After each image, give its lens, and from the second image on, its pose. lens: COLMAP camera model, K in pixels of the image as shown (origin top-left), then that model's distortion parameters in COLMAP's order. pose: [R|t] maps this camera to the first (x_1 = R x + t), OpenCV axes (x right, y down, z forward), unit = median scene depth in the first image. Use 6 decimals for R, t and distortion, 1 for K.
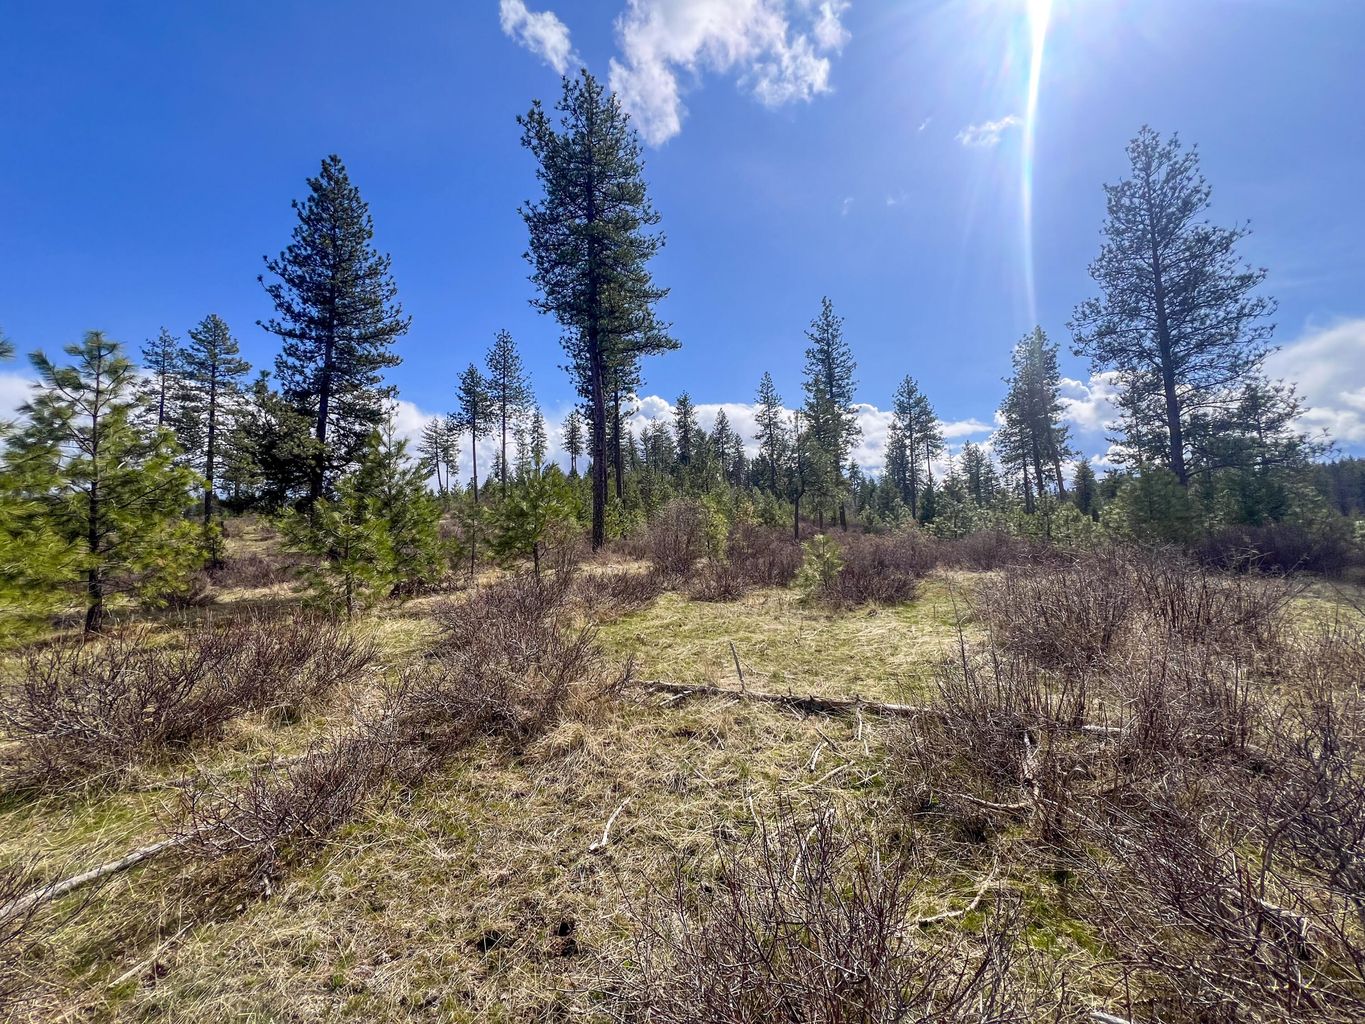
lens RADIAL K [[544.7, 0, 682.5], [0, 544.7, 512.0], [0, 0, 1]] dist [-0.008097, 0.000035]
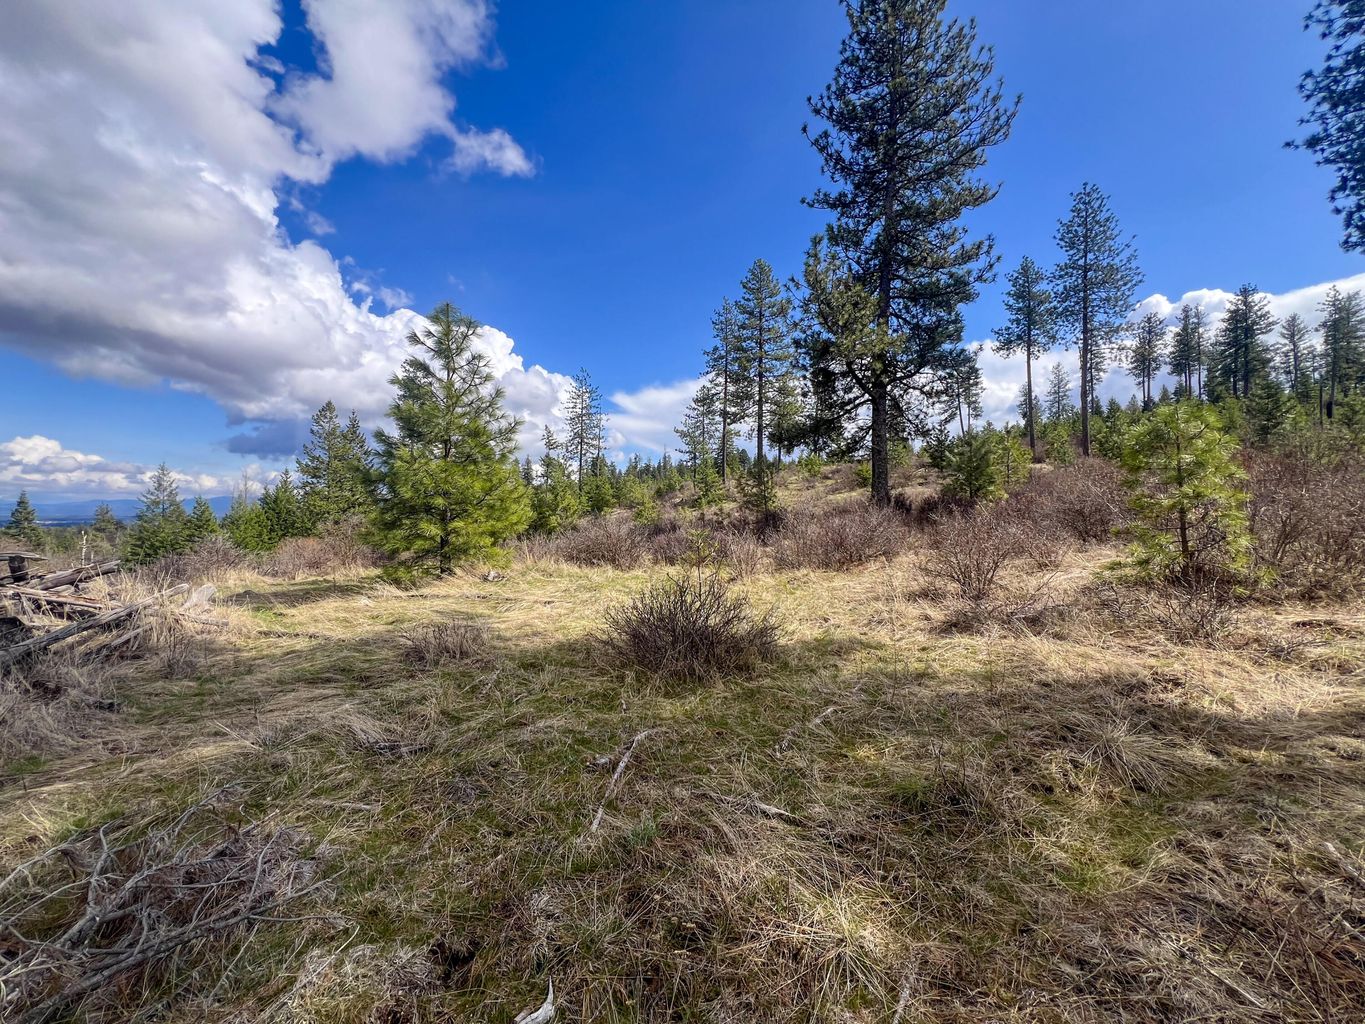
lens RADIAL K [[544.7, 0, 682.5], [0, 544.7, 512.0], [0, 0, 1]] dist [-0.008097, 0.000035]
pose [[0.649138, 0.034574, -0.759884, -0.192036], [0.030787, 0.996954, 0.071661, 0.016043], [0.760047, -0.069913, 0.646096, 0.224314]]
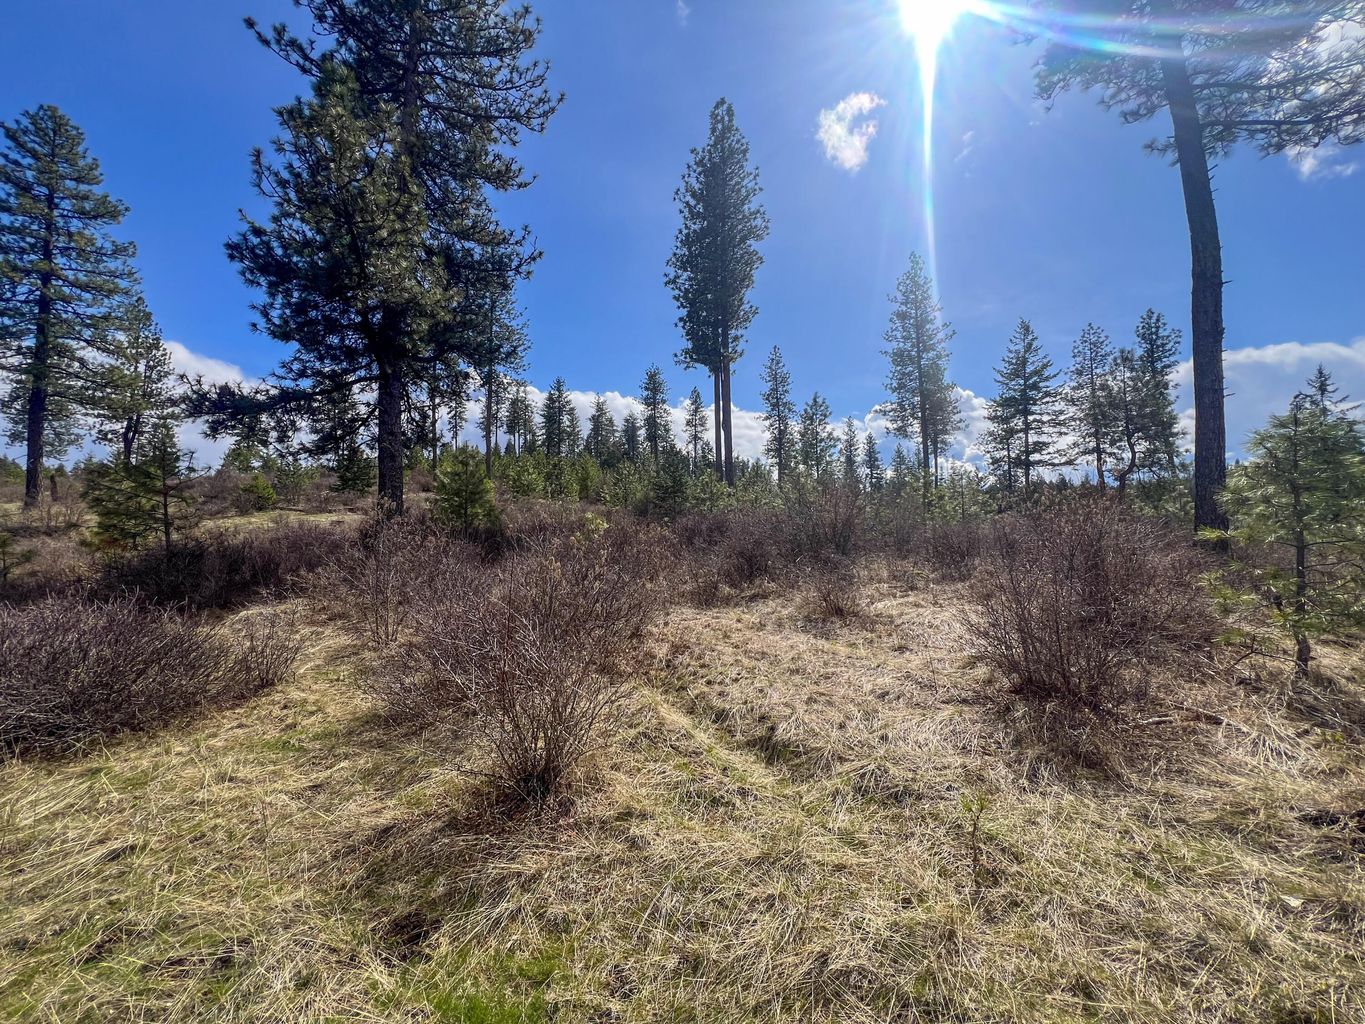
lens RADIAL K [[544.7, 0, 682.5], [0, 544.7, 512.0], [0, 0, 1]] dist [-0.008097, 0.000035]
pose [[0.976444, 0.037178, 0.212545, -0.327967], [-0.039792, 0.999176, 0.008034, 0.024835], [-0.212071, -0.016302, 0.977118, 0.307387]]
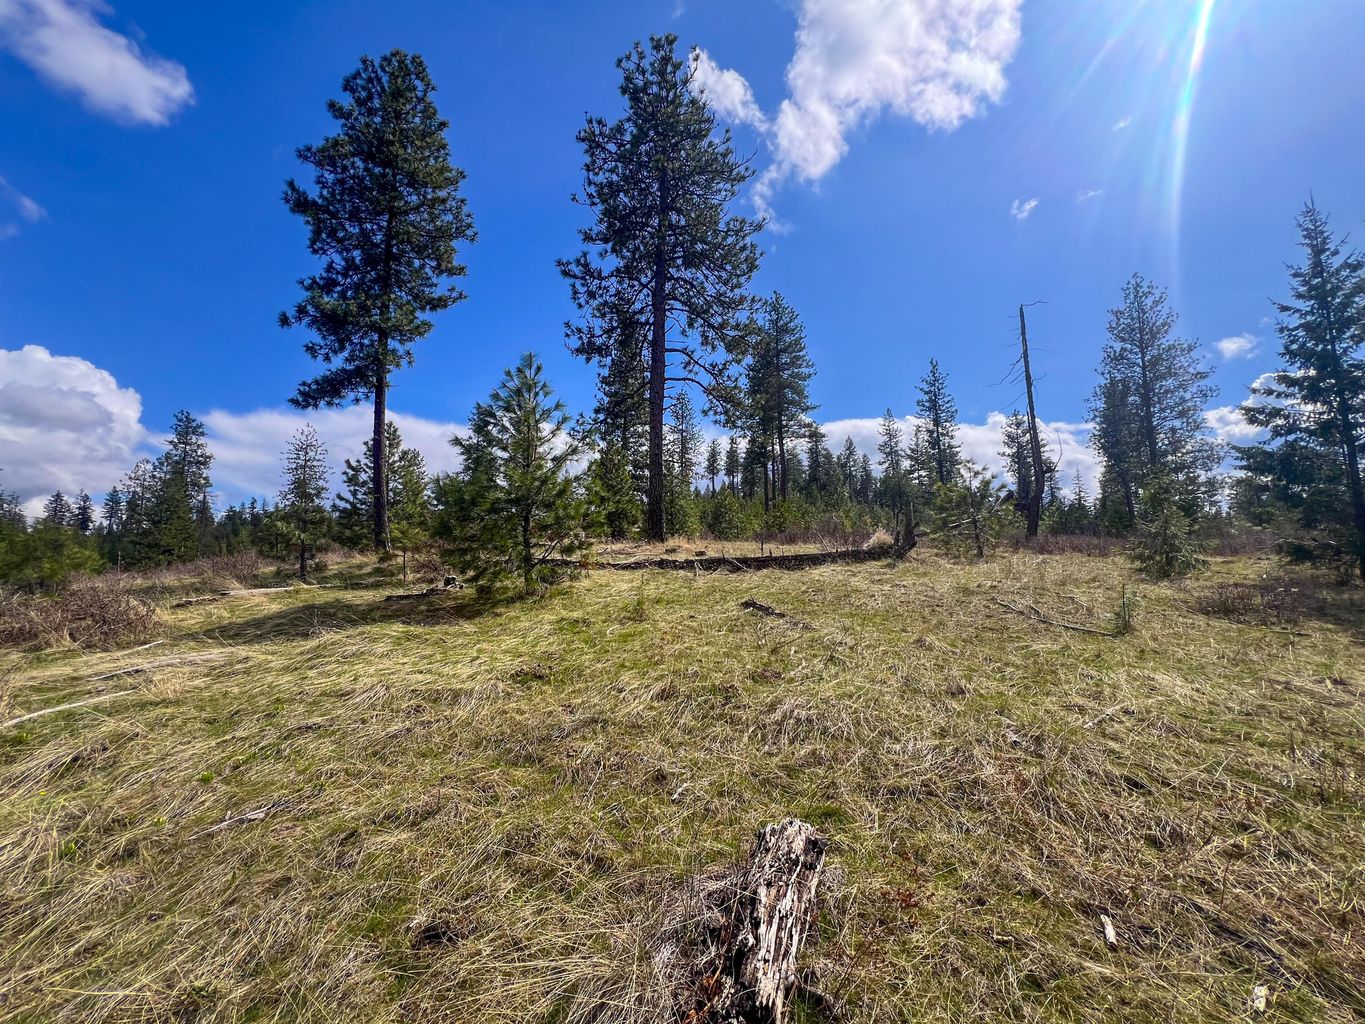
lens RADIAL K [[545.9, 0, 682.5], [0, 545.9, 512.0], [0, 0, 1]] dist [-0.000099, -0.000019]
pose [[0.974920, 0.006490, -0.222459, -0.032304], [-0.013259, 0.999493, -0.028946, 0.016627], [0.222159, 0.031169, 0.974512, -0.487396]]
